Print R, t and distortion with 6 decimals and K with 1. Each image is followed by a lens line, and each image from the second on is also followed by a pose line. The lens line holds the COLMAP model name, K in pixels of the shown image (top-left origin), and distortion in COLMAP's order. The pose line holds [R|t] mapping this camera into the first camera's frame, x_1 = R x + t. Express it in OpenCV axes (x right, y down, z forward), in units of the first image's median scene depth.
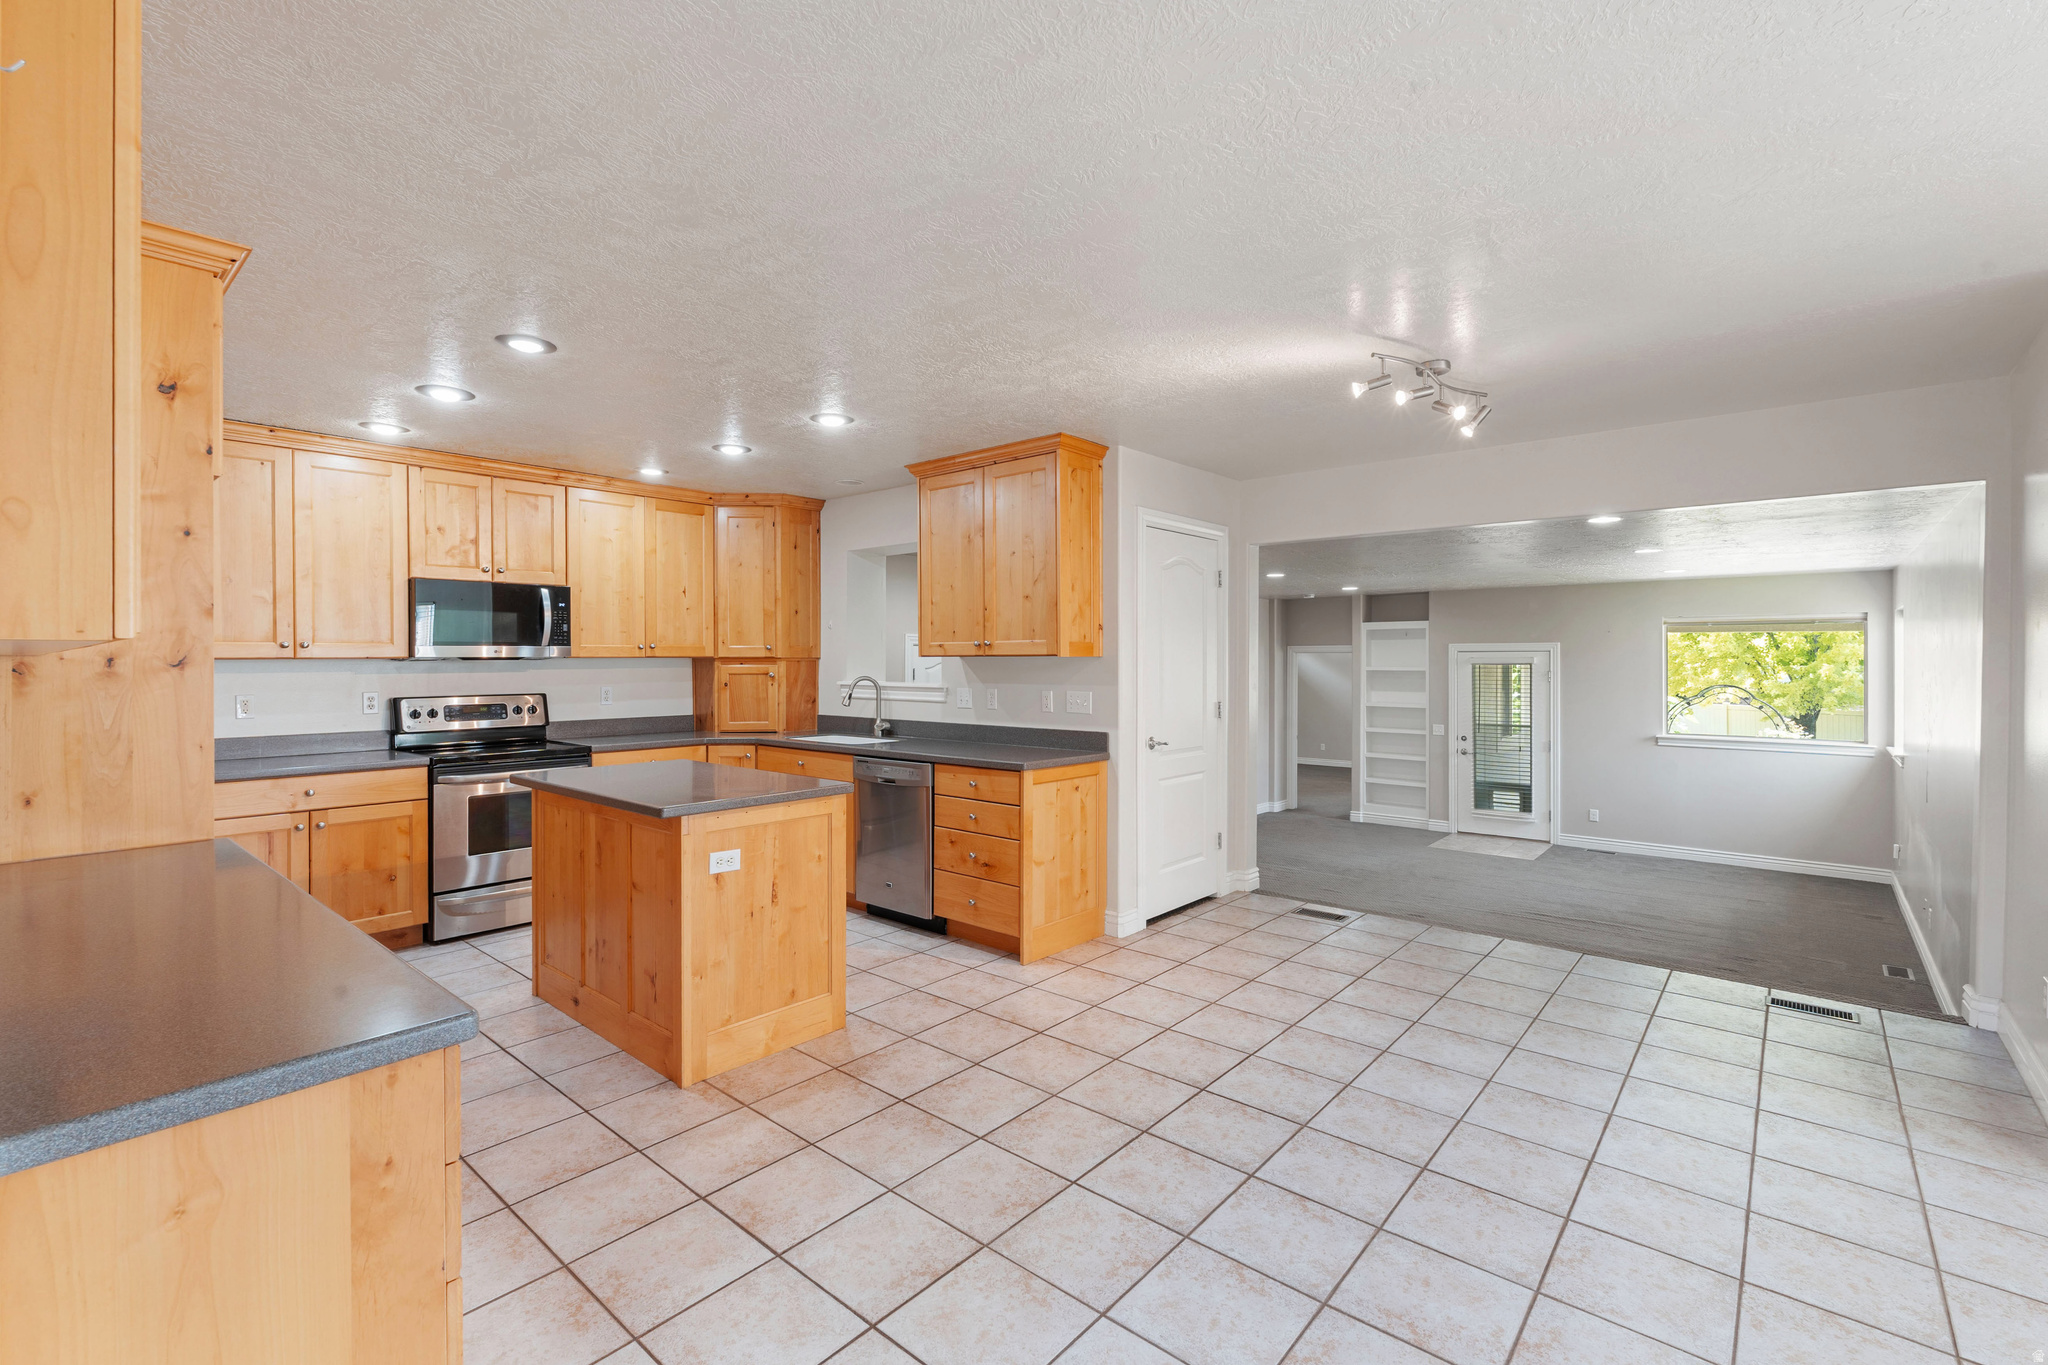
lens RADIAL K [[895.2, 0, 1027.4], [0, 895.2, 664.9], [0, 0, 1]] dist [0.004051, -0.001451]
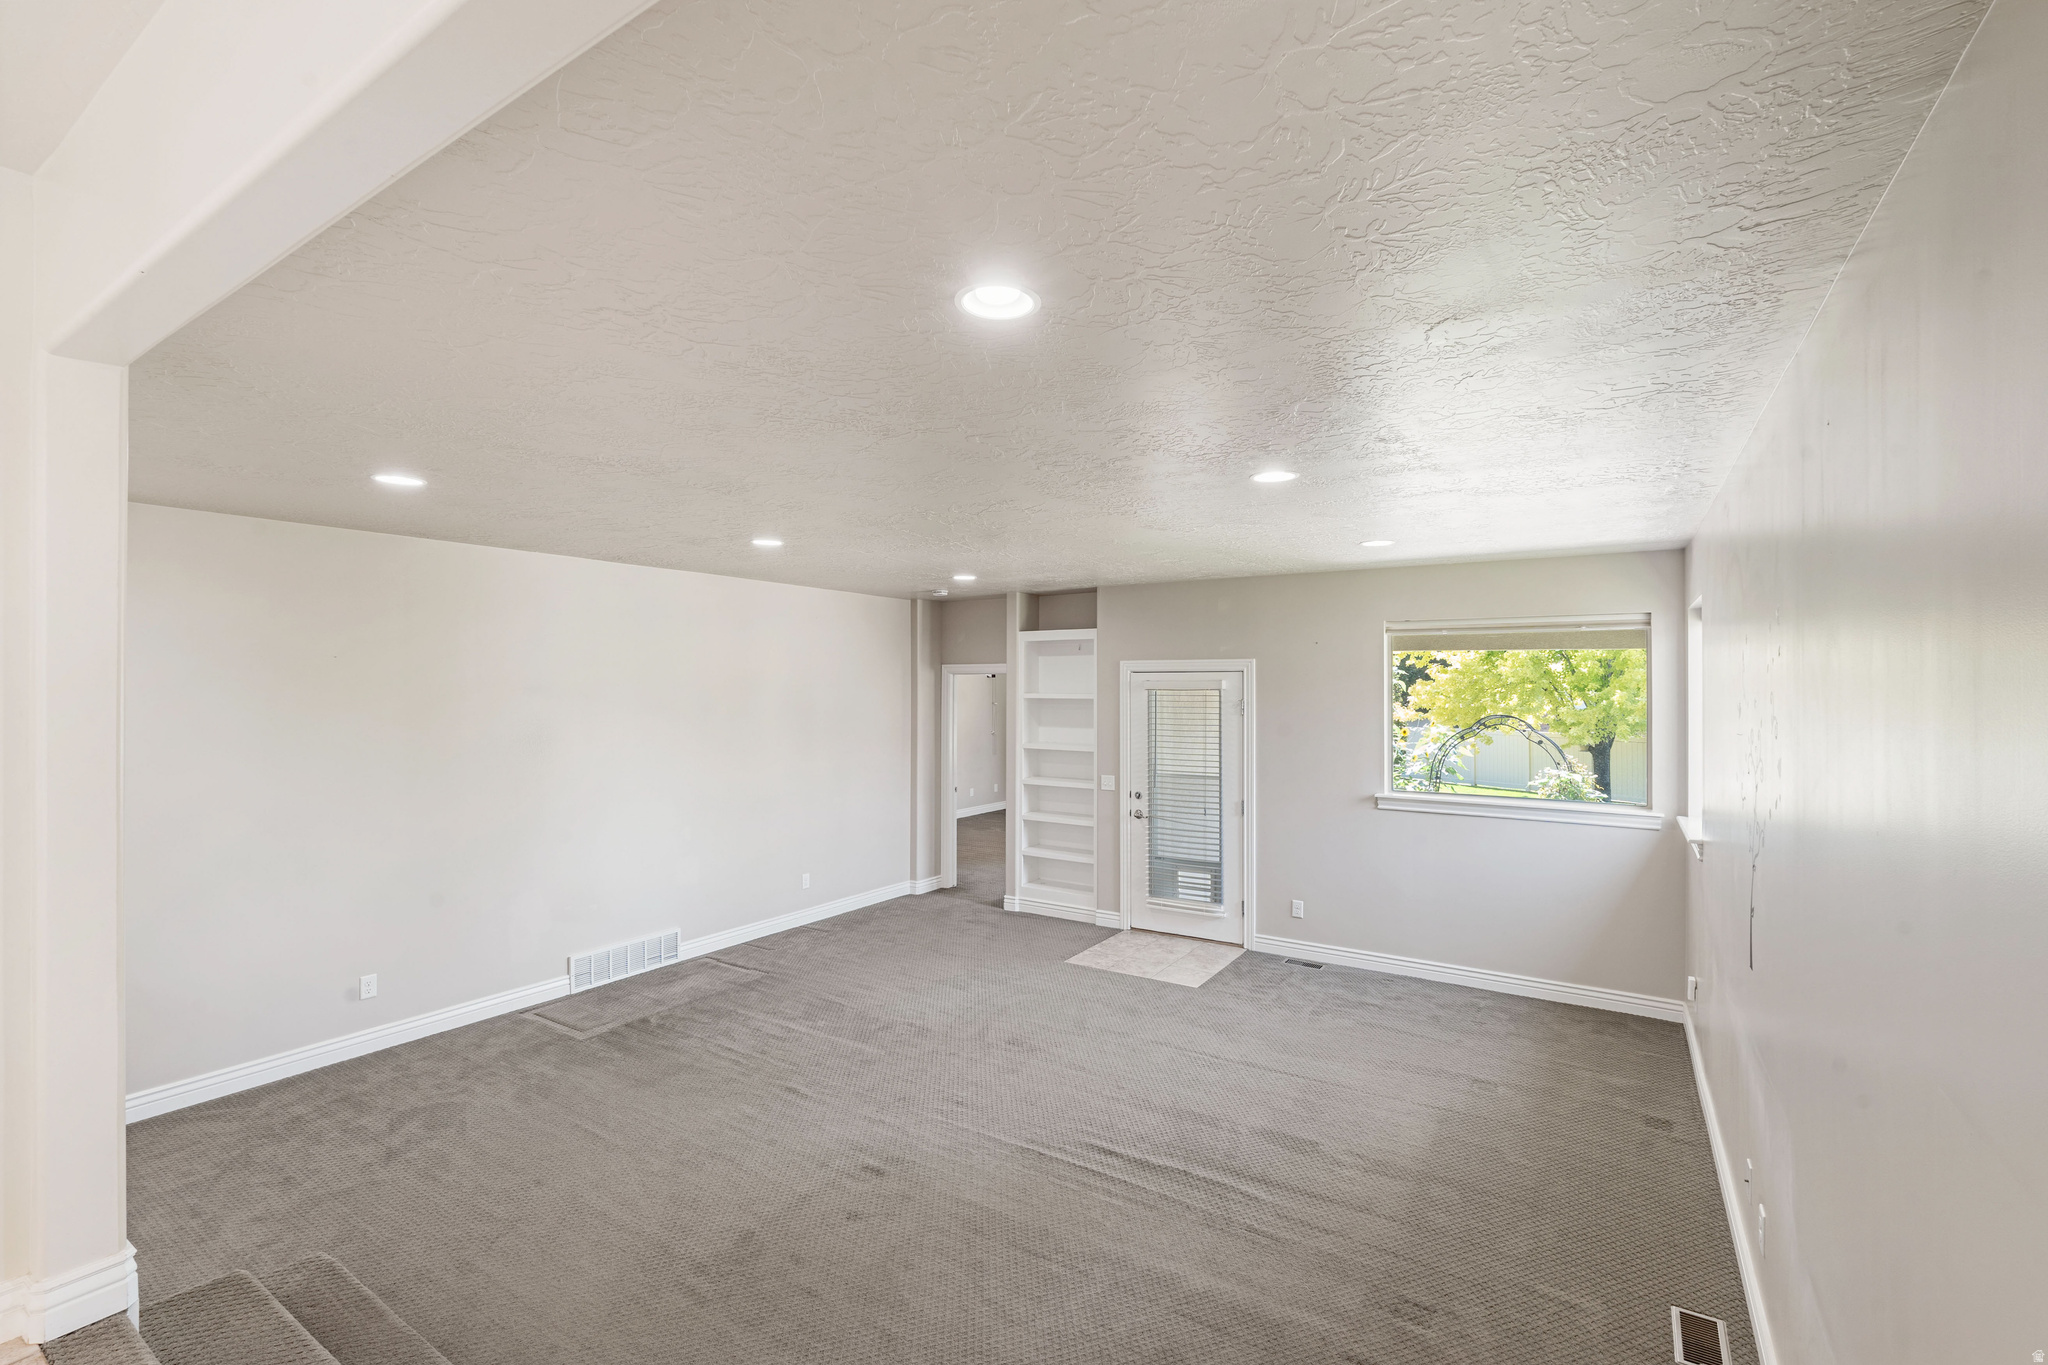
lens RADIAL K [[895.2, 0, 1017.0], [0, 895.2, 685.7], [0, 0, 1]] dist [0.004051, -0.001451]
pose [[0.991664, 0.002862, 0.128818, 0.276991], [-0.002377, 0.999990, -0.003916, -0.000961], [-0.128828, 0.003577, 0.991661, 0.289451]]
